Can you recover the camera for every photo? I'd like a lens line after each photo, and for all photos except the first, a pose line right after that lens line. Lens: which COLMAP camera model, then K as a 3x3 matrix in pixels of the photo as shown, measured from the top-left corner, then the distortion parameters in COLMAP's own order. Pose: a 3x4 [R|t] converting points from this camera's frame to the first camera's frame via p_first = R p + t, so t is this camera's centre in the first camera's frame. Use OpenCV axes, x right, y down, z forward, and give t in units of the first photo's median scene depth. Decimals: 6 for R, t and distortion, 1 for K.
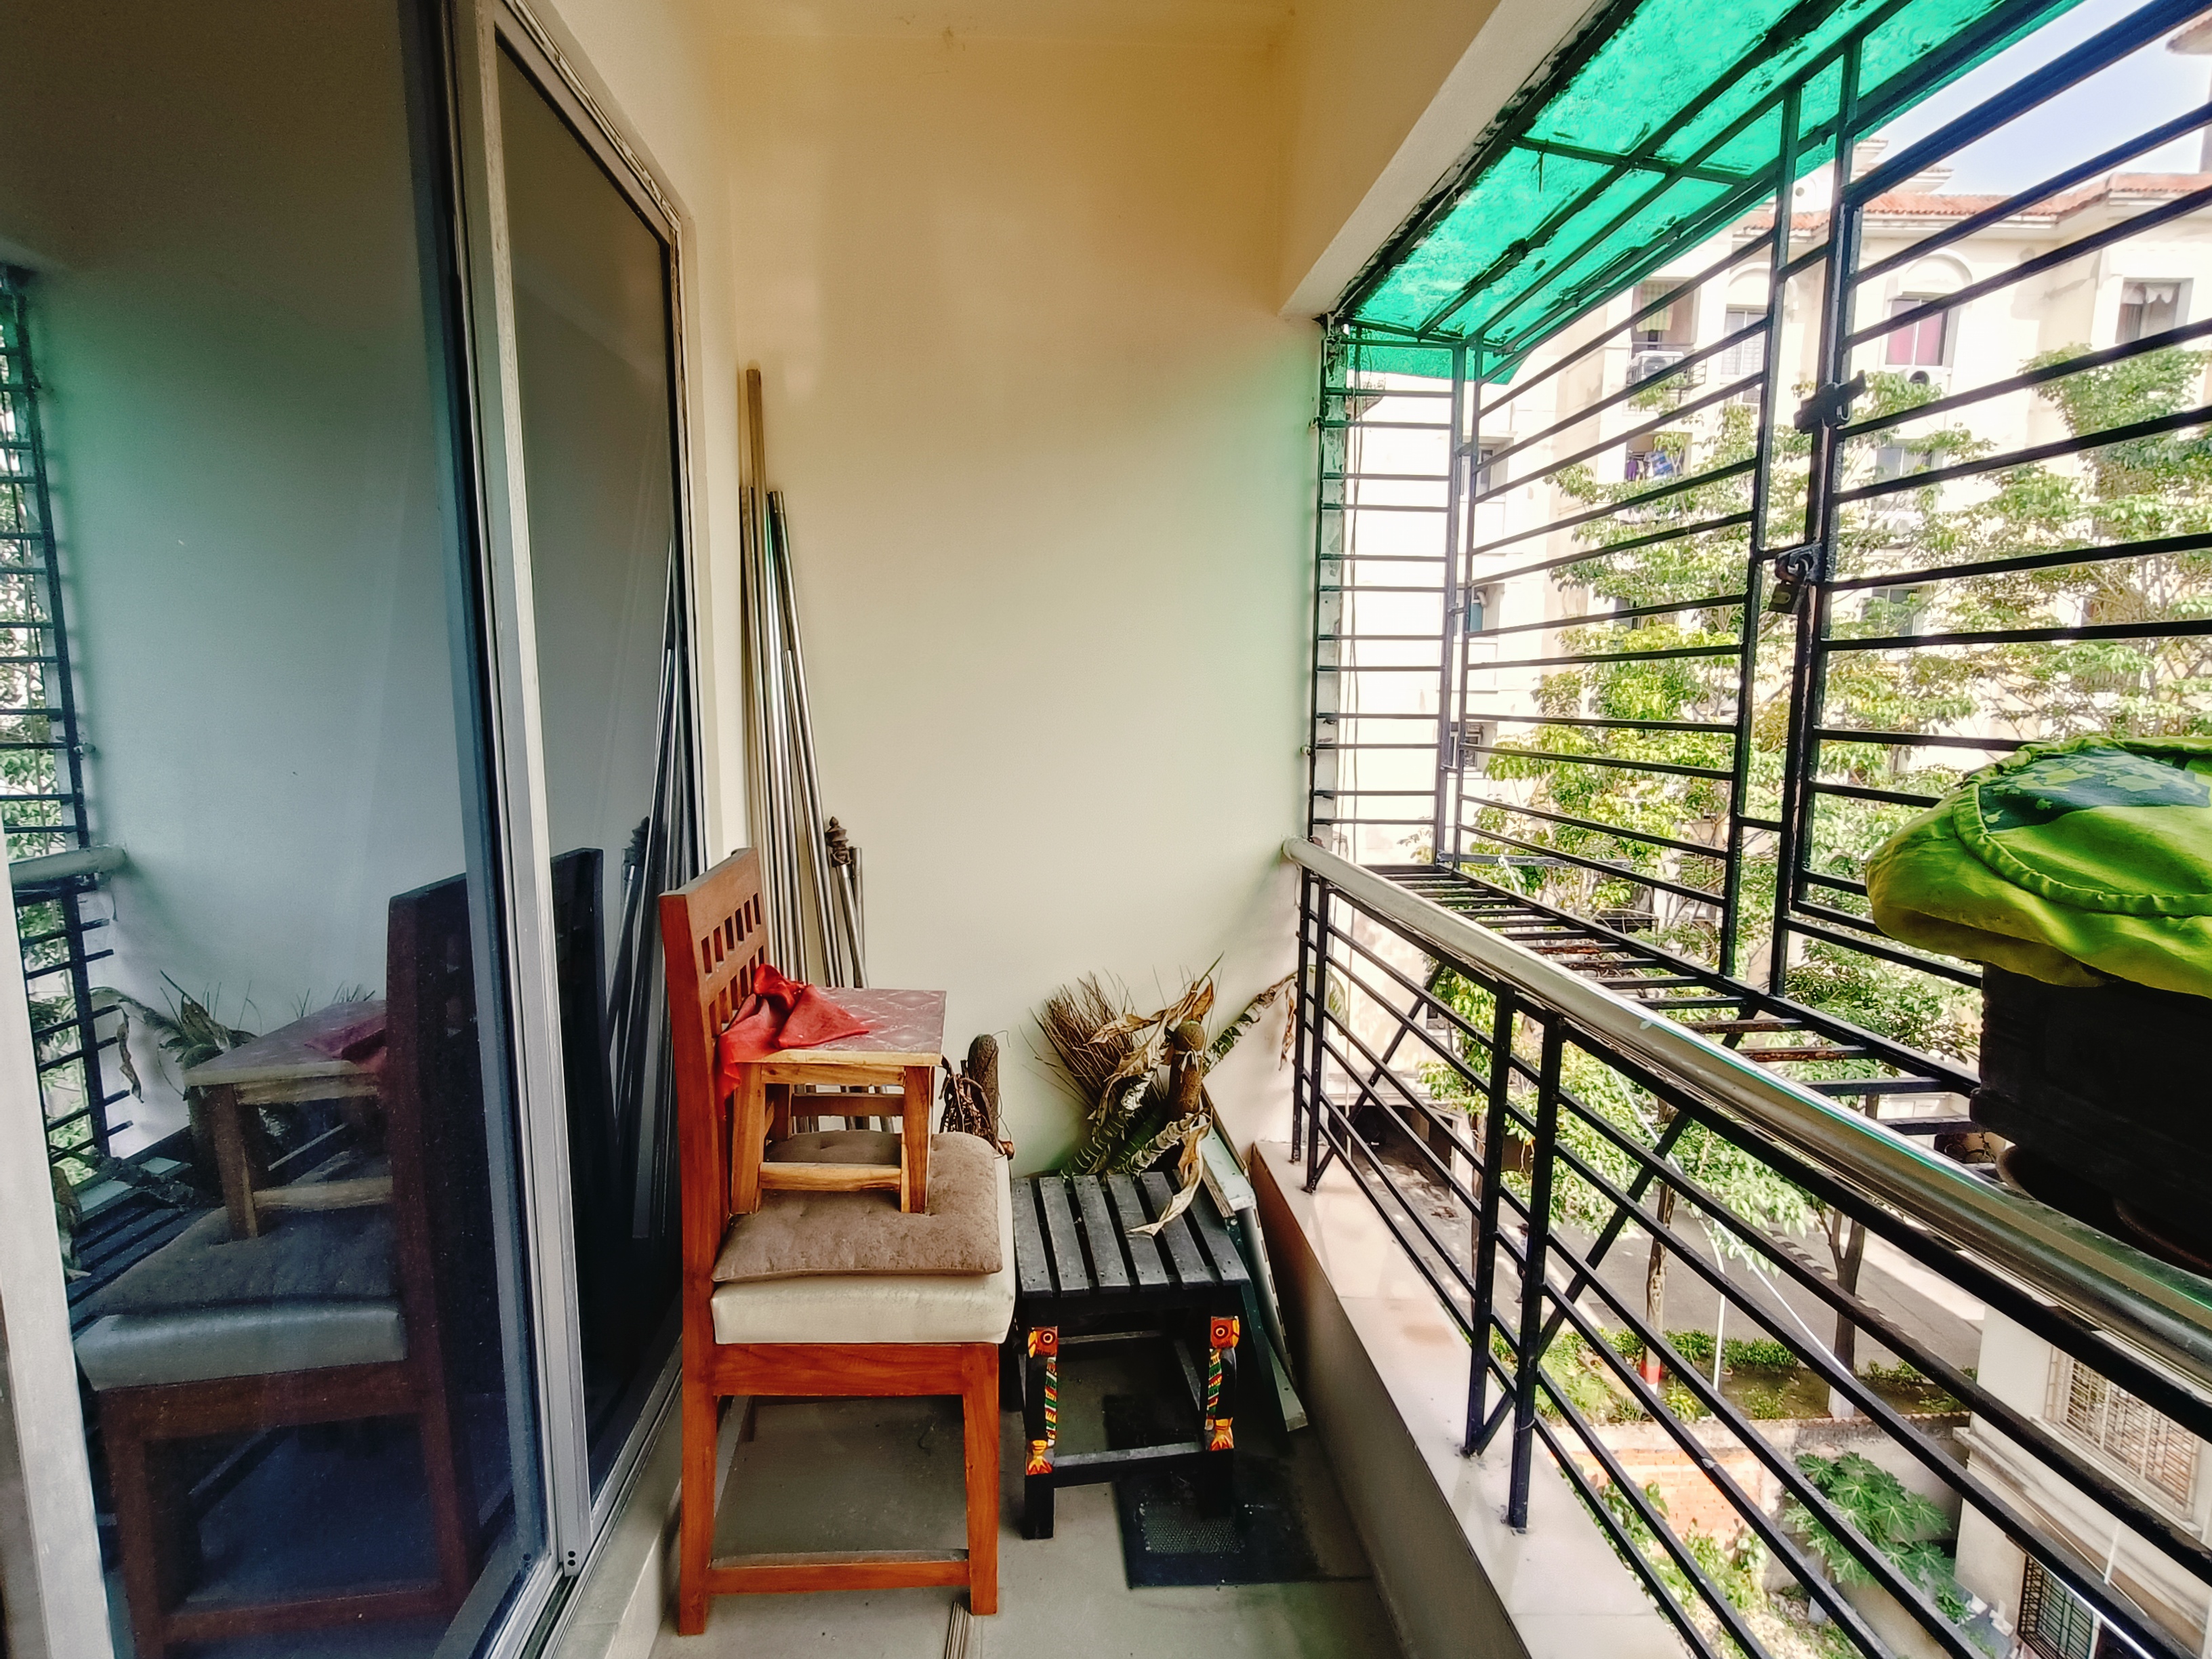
lens RADIAL K [[1034.7, 0, 1094.4], [0, 1034.7, 827.7], [0, 0, 1]] dist [0.002395, 0.001619]
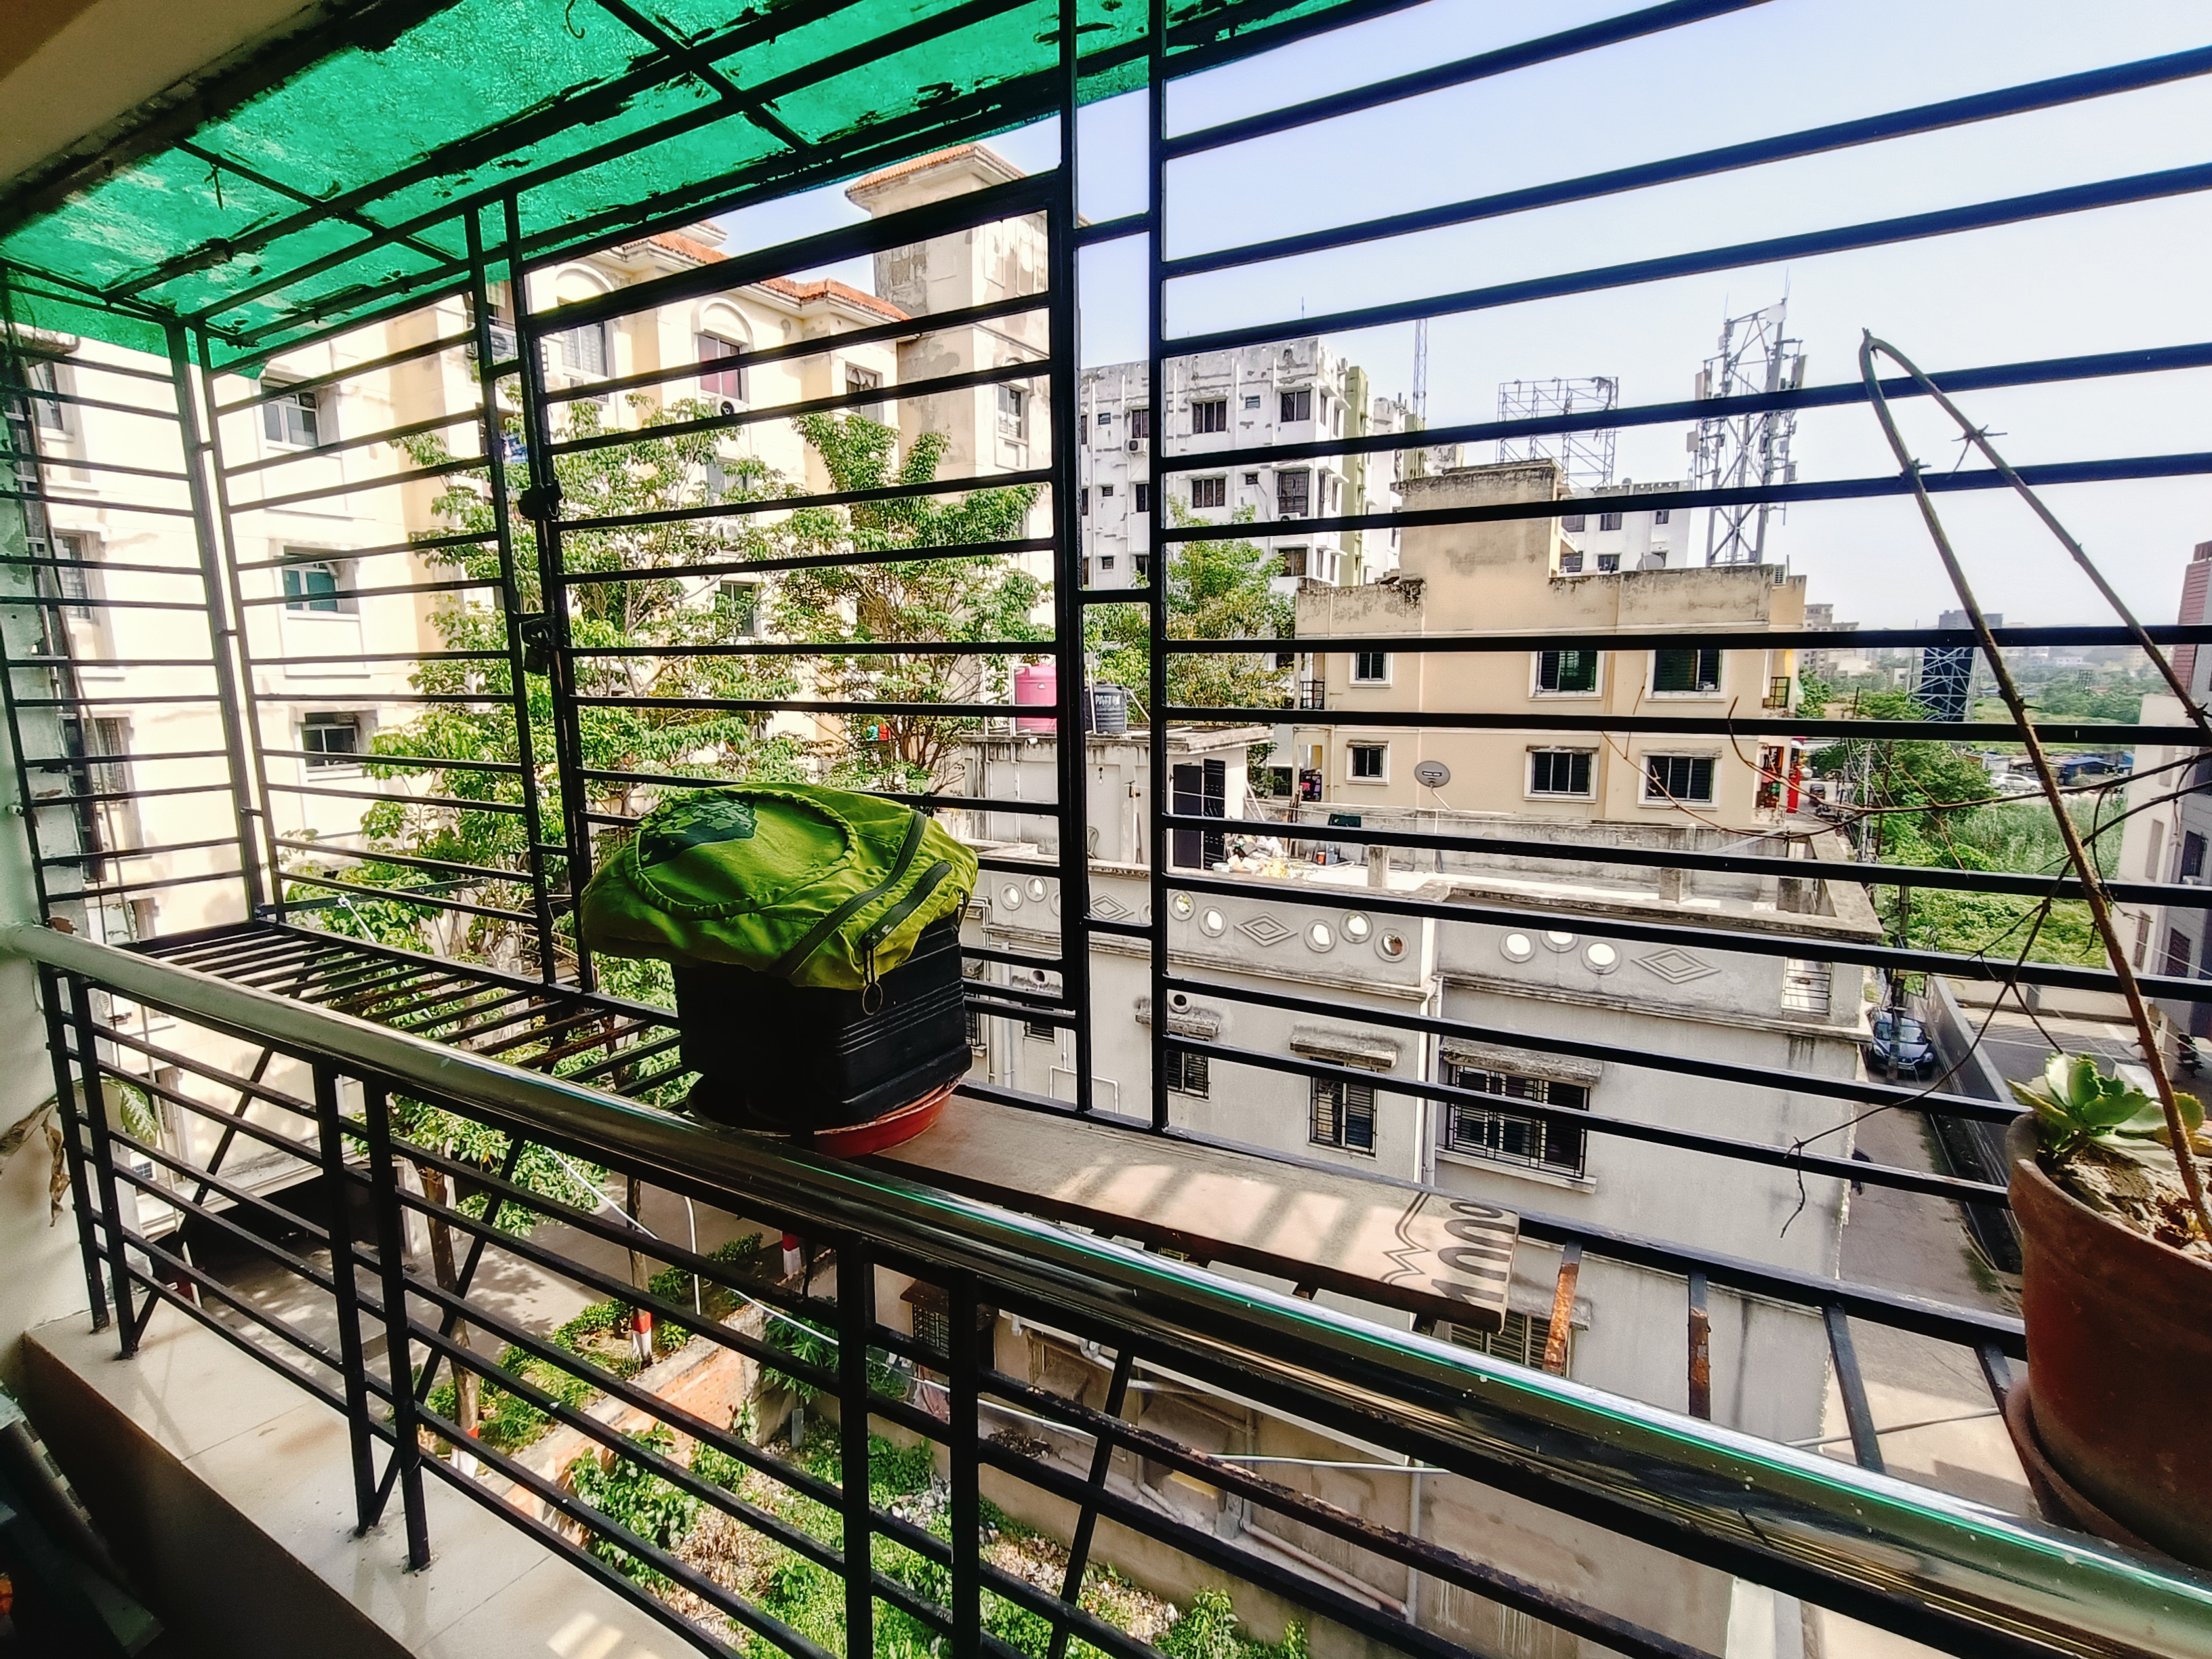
lens RADIAL K [[1034.7, 0, 1105.1], [0, 1034.7, 820.9], [0, 0, 1]] dist [0.002395, 0.001619]
pose [[0.560453, -0.129846, 0.817944, 0.031914], [0.118483, 0.990045, 0.075983, -0.035996], [-0.819667, 0.054328, 0.570258, -0.121647]]
